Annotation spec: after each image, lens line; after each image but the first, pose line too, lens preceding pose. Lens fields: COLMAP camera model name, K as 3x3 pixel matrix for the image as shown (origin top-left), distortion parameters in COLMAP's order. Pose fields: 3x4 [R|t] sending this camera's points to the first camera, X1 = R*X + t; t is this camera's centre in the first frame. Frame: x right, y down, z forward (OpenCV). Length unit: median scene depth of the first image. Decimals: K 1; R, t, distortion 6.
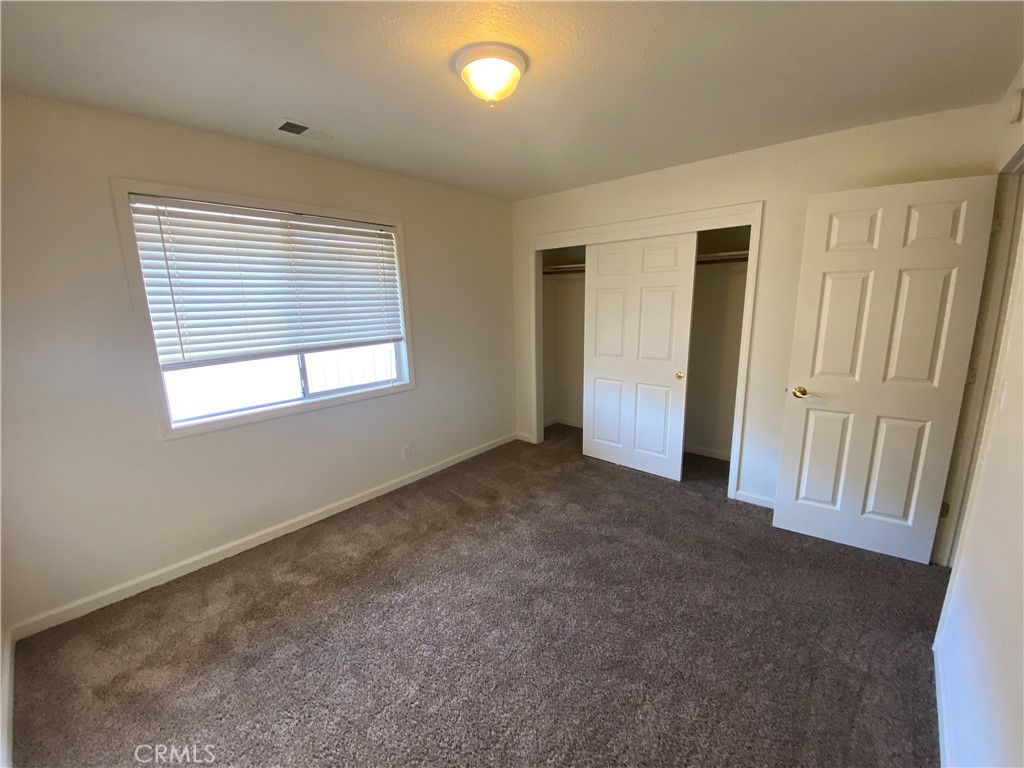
lens RADIAL K [[416.1, 0, 505.6], [0, 416.1, 385.1], [0, 0, 1]] dist [0.013371, -0.016570]
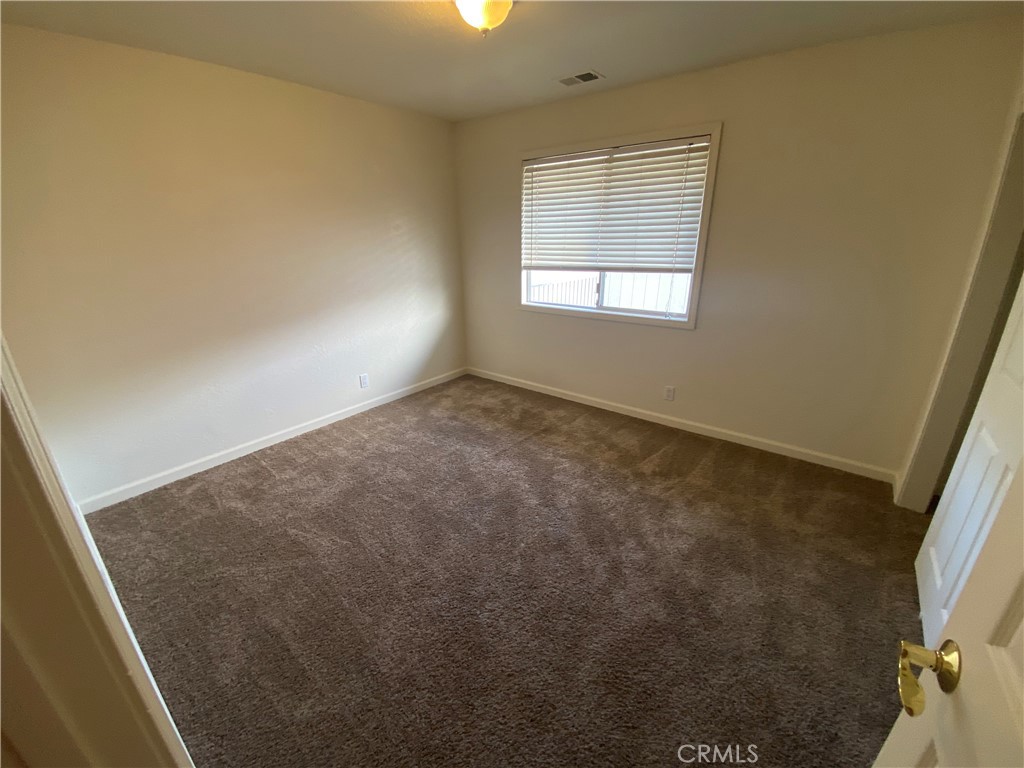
lens RADIAL K [[416.1, 0, 505.6], [0, 416.1, 385.1], [0, 0, 1]] dist [0.013371, -0.016570]
pose [[0.030088, 0.358698, -0.932969, 0.761422], [-0.183871, 0.919449, 0.347570, -0.141155], [0.982490, 0.161089, 0.093619, 0.650761]]
